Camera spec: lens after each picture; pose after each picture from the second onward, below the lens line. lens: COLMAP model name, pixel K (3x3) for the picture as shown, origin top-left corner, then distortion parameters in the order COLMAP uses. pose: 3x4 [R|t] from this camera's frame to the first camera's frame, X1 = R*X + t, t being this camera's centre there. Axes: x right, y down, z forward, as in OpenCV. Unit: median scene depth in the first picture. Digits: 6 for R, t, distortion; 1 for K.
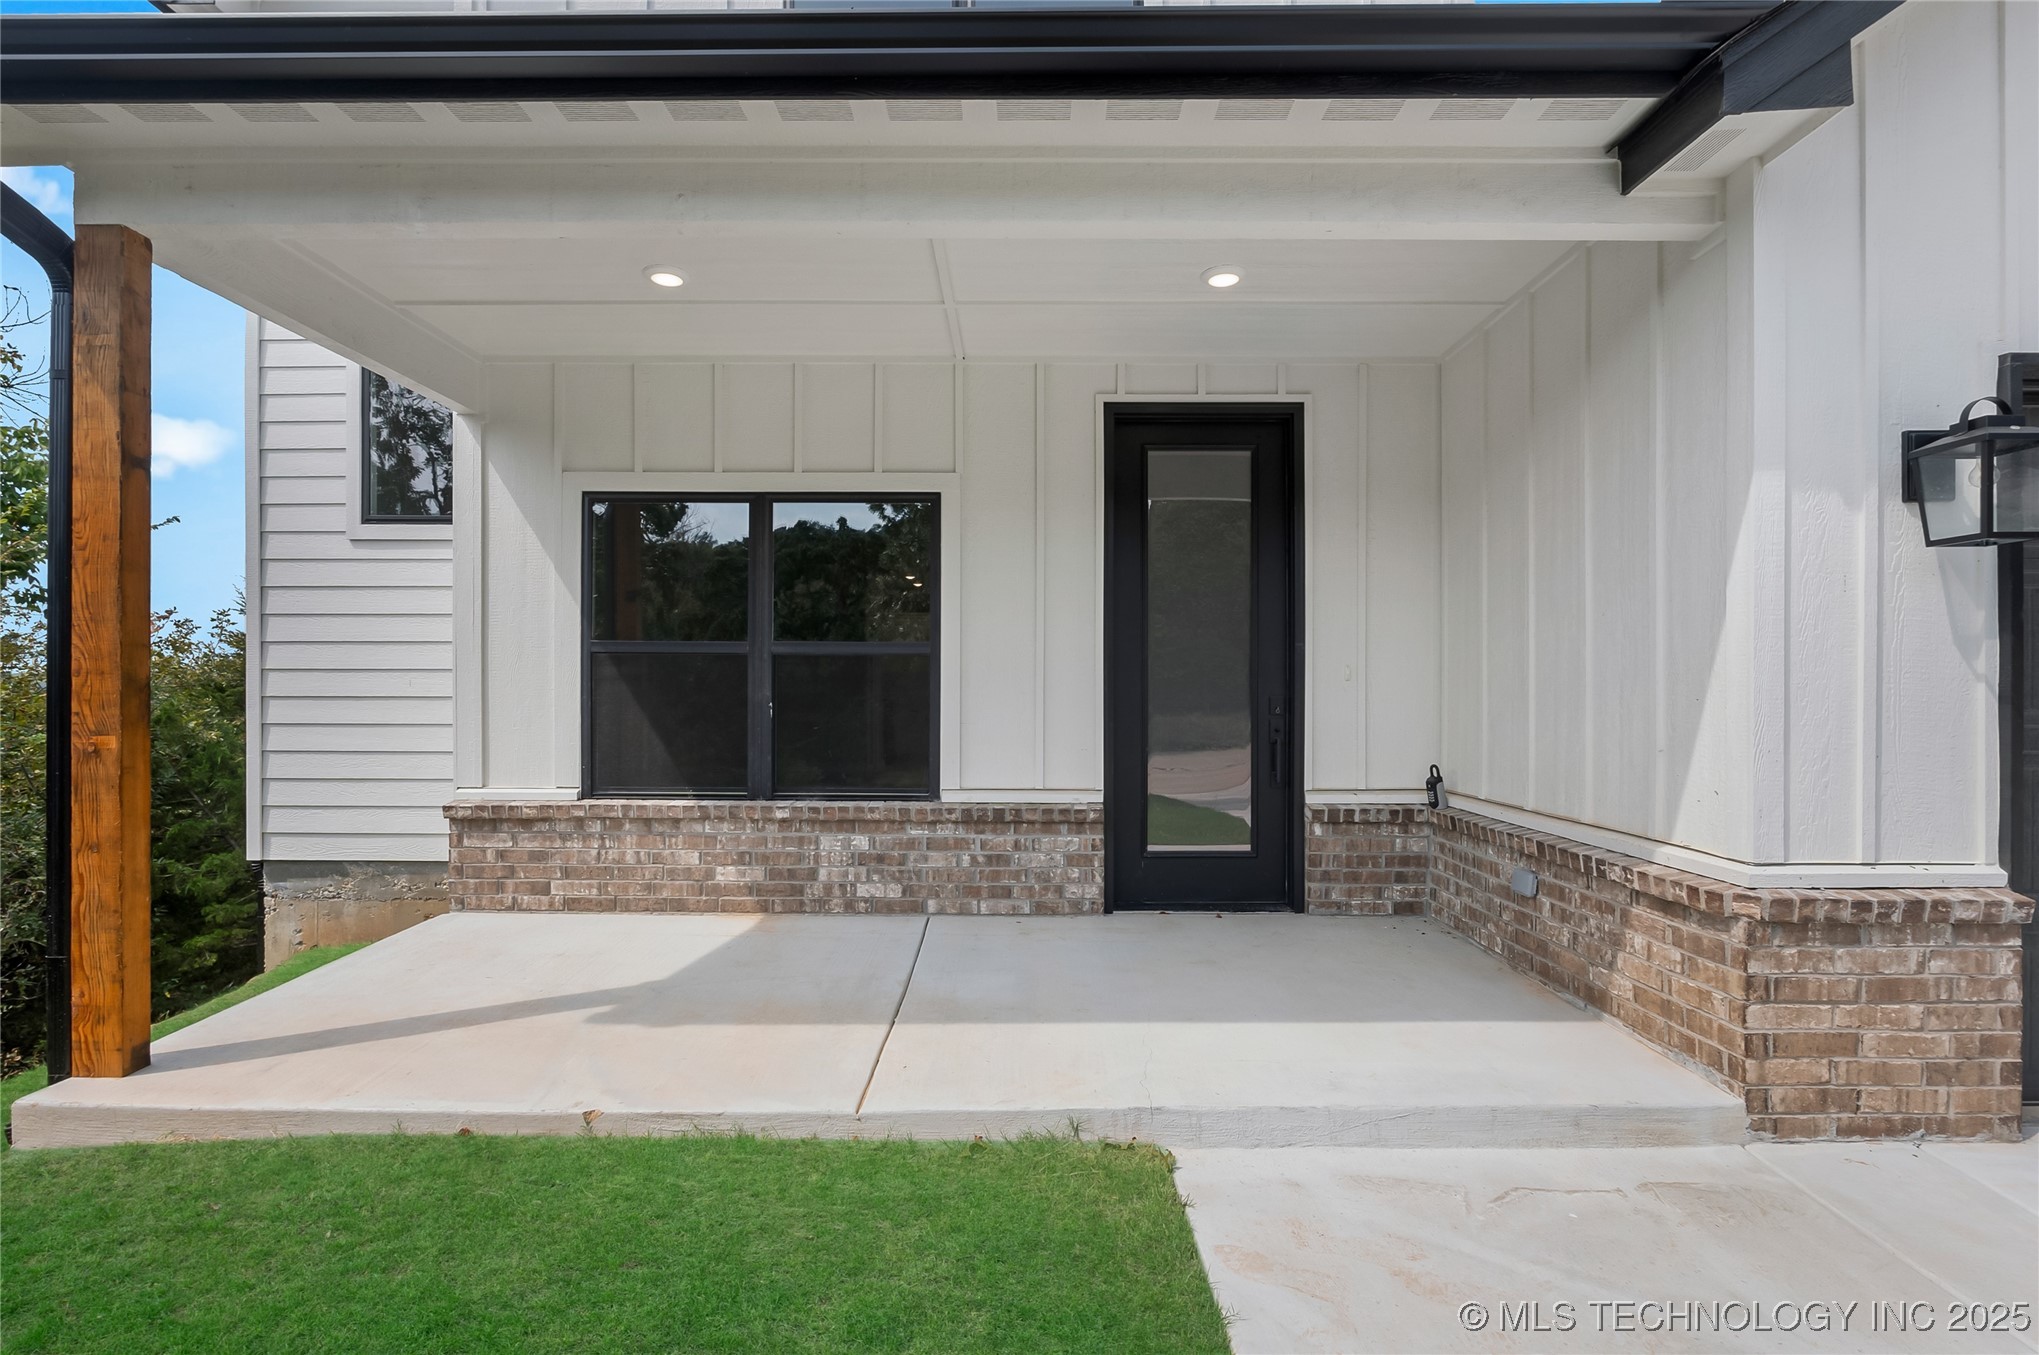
lens RADIAL K [[977.4, 0, 1059.2], [0, 977.4, 689.4], [0, 0, 1]] dist [-0.003808, -0.000145]
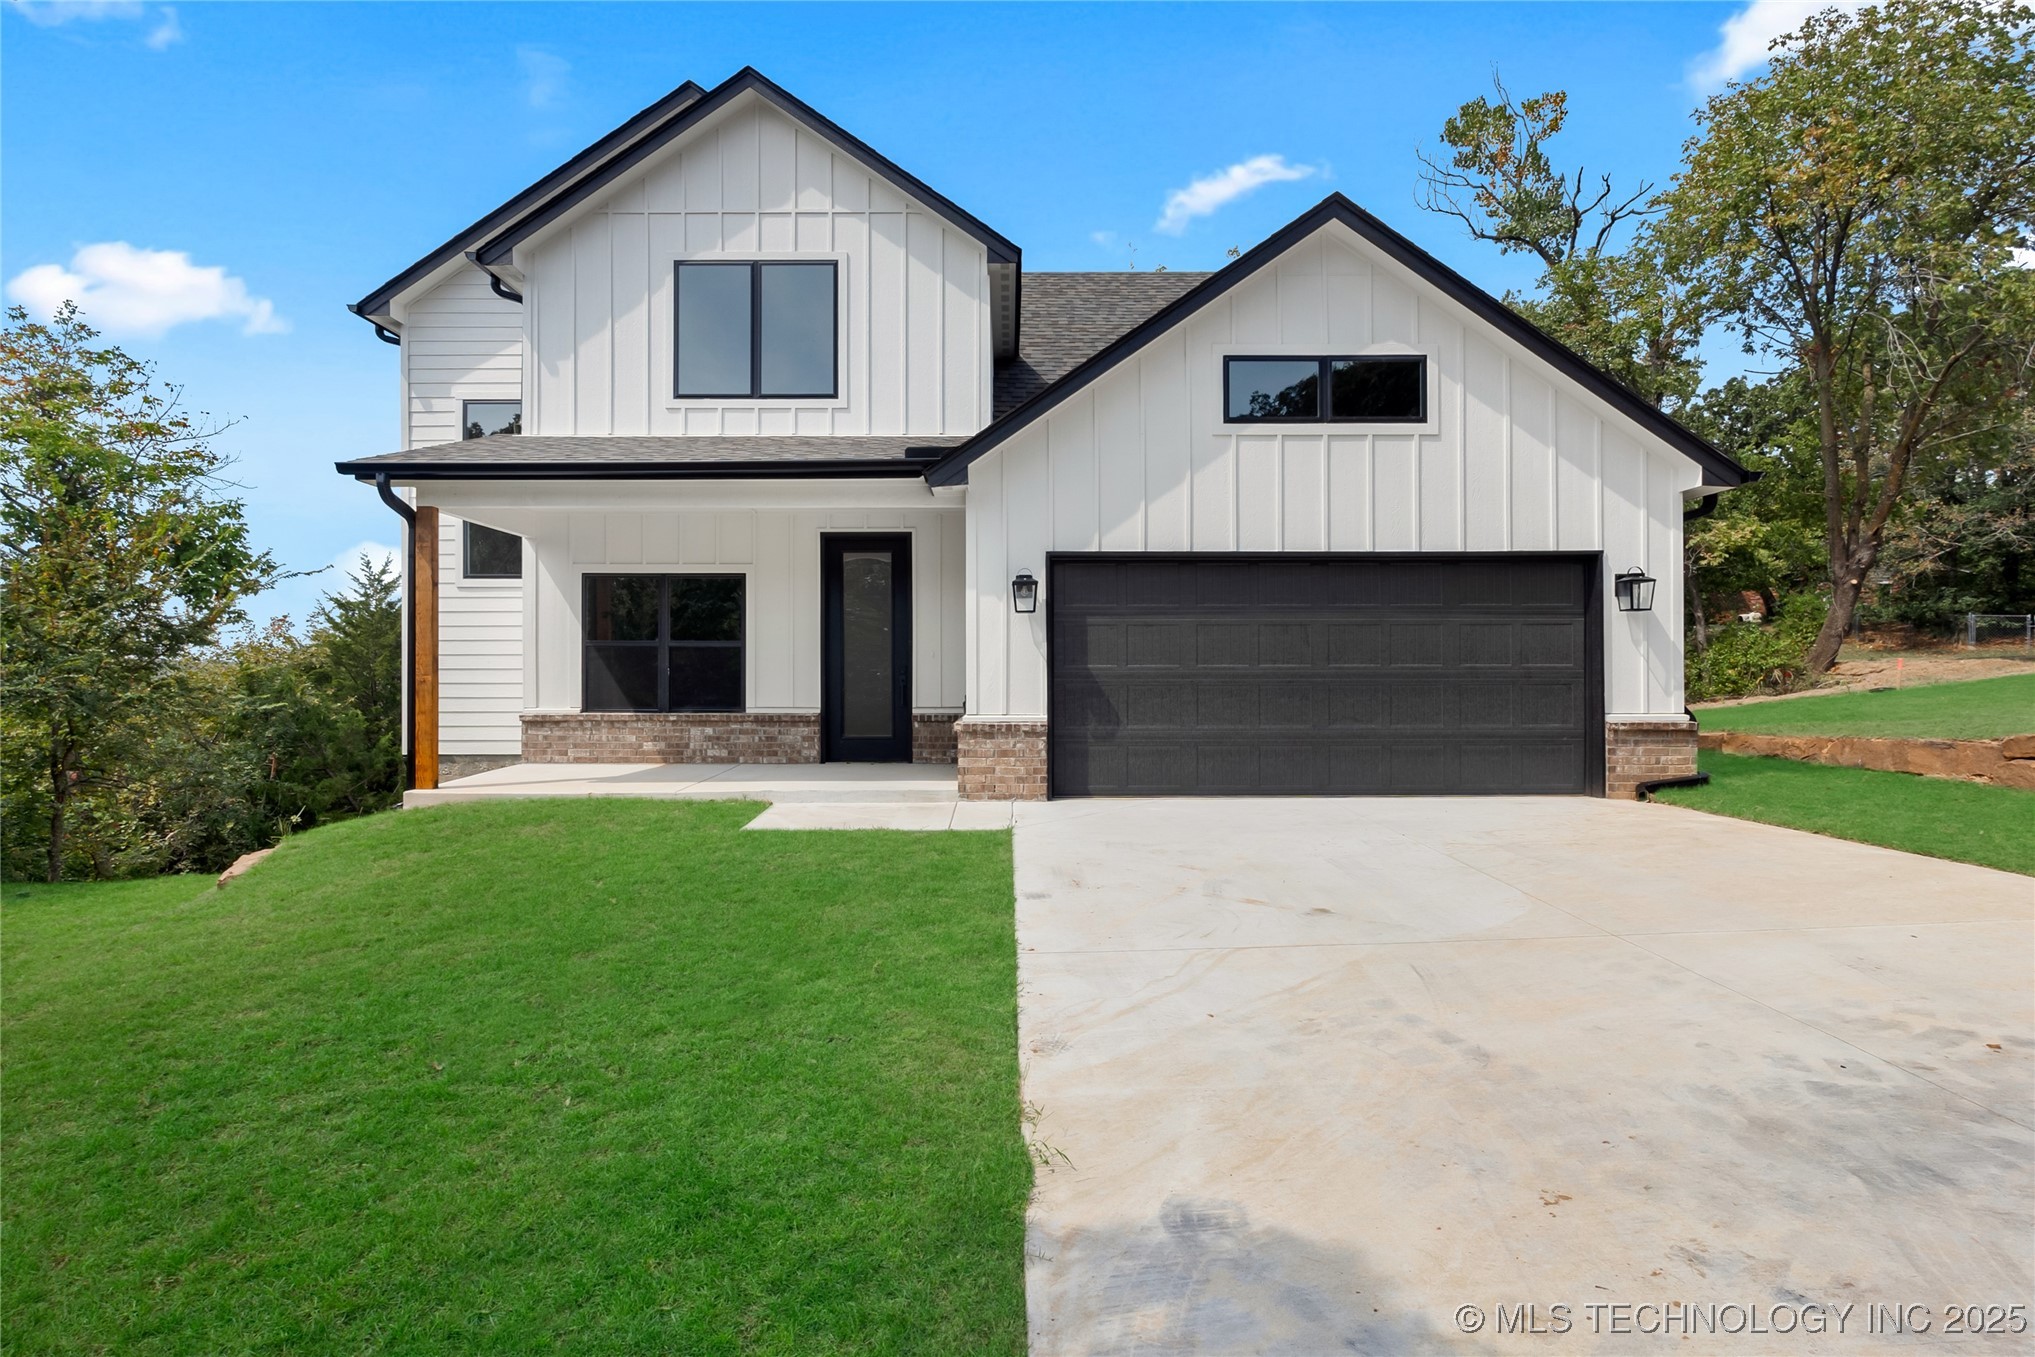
lens RADIAL K [[939.4, 0, 1048.2], [0, 939.4, 665.1], [0, 0, 1]] dist [-0.005549, -0.000371]
pose [[0.999731, -0.003926, 0.022840, 0.520326], [0.004101, 0.999963, -0.007605, 0.025788], [-0.022809, 0.007696, 0.999710, -1.153800]]
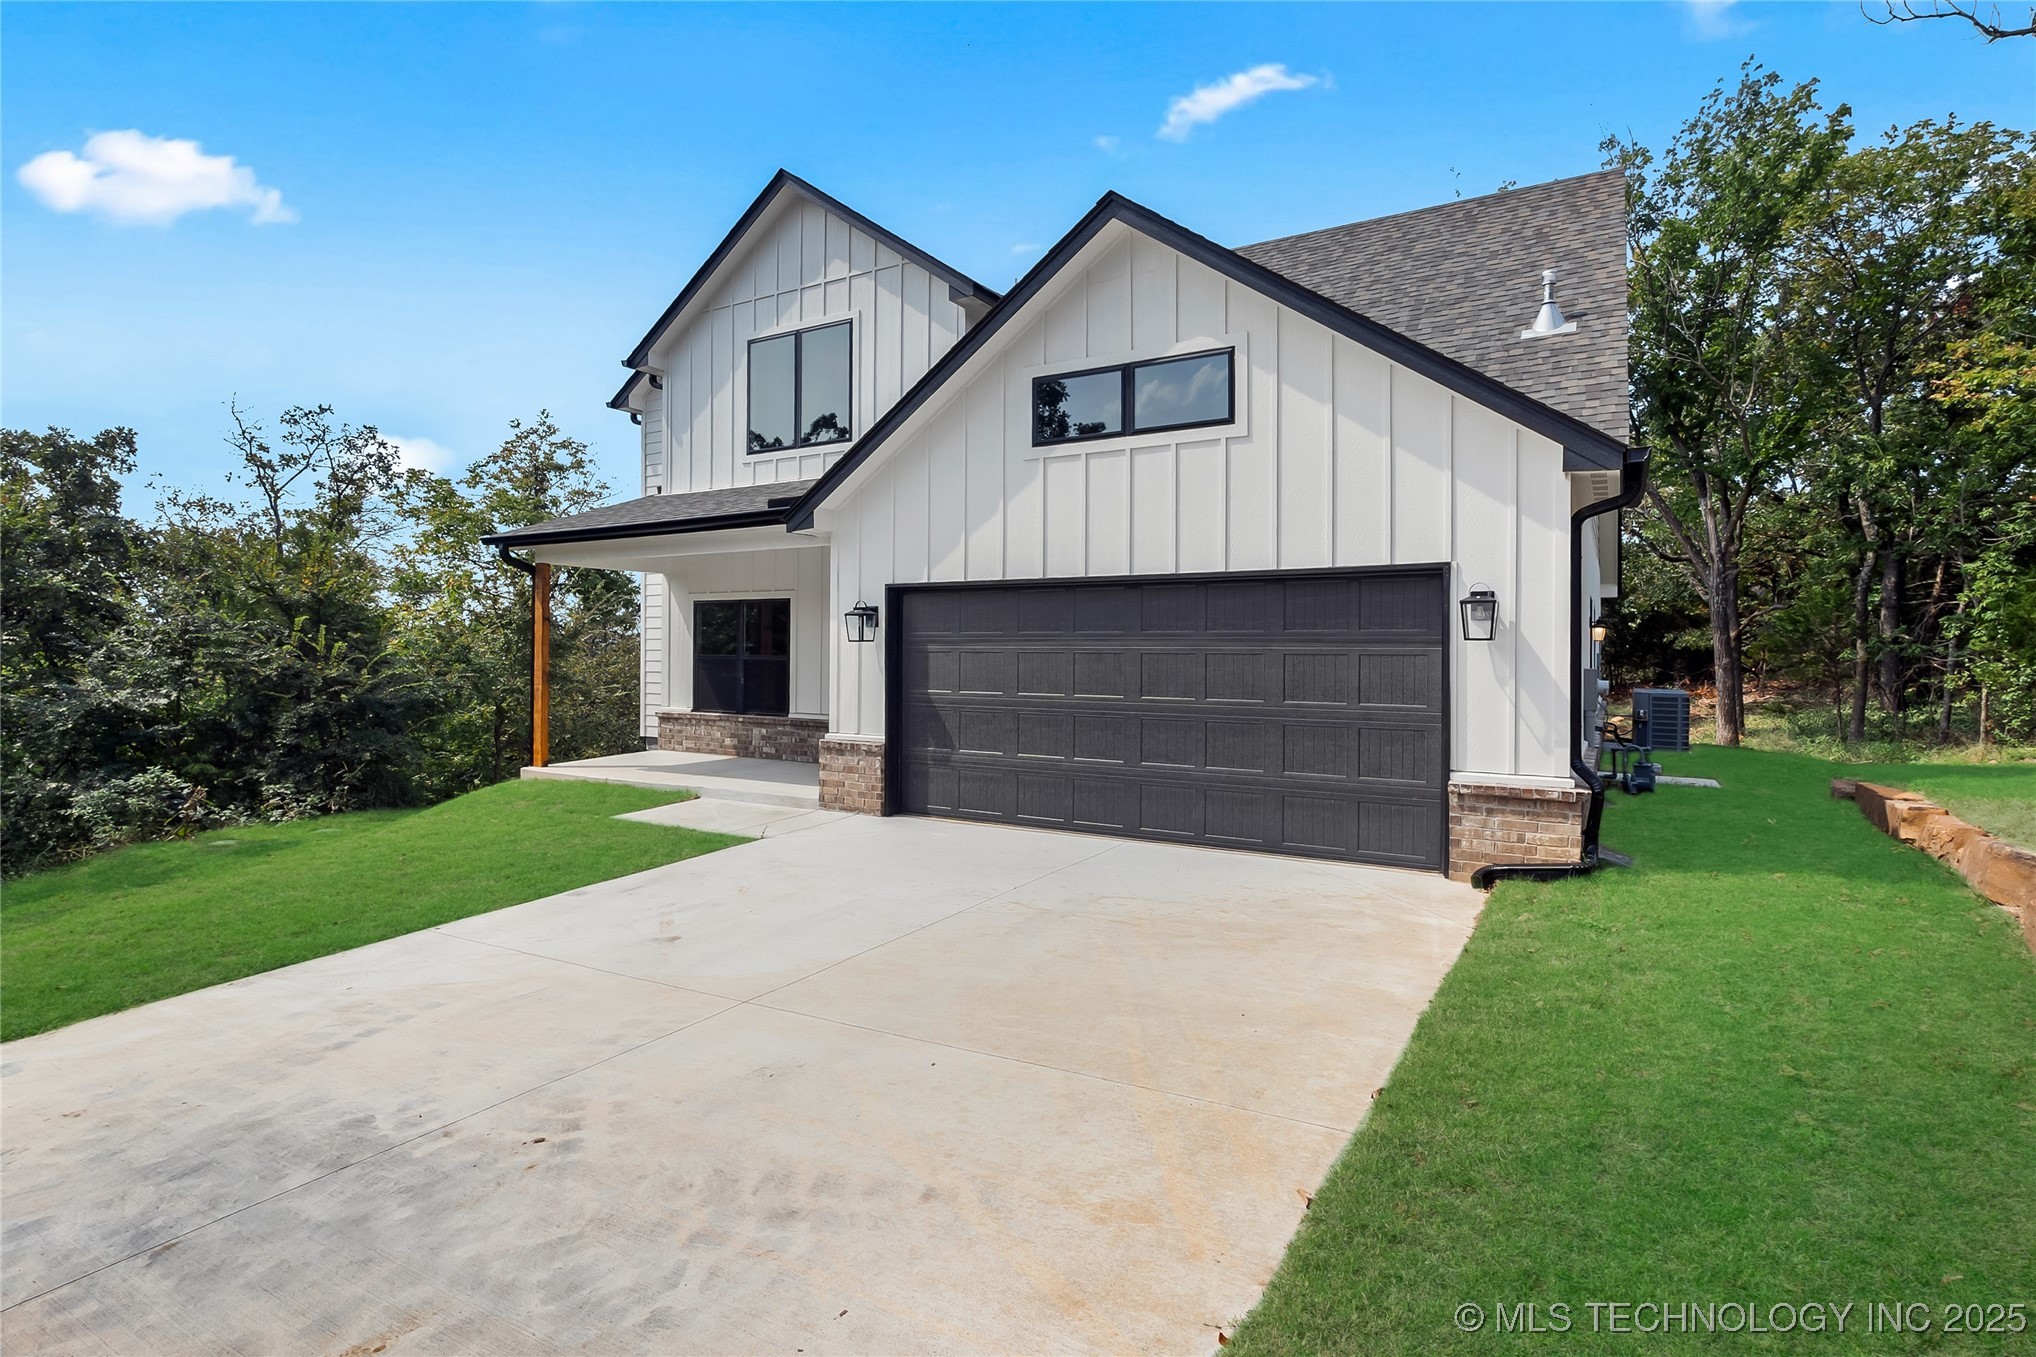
lens RADIAL K [[994.6, 0, 1052.3], [0, 994.6, 649.0], [0, 0, 1]] dist [-0.004199, -0.000888]
pose [[0.872852, 0.002846, -0.487976, 1.802048], [-0.004640, 0.999986, -0.002468, -0.064746], [0.487963, 0.004419, 0.872853, -0.979776]]
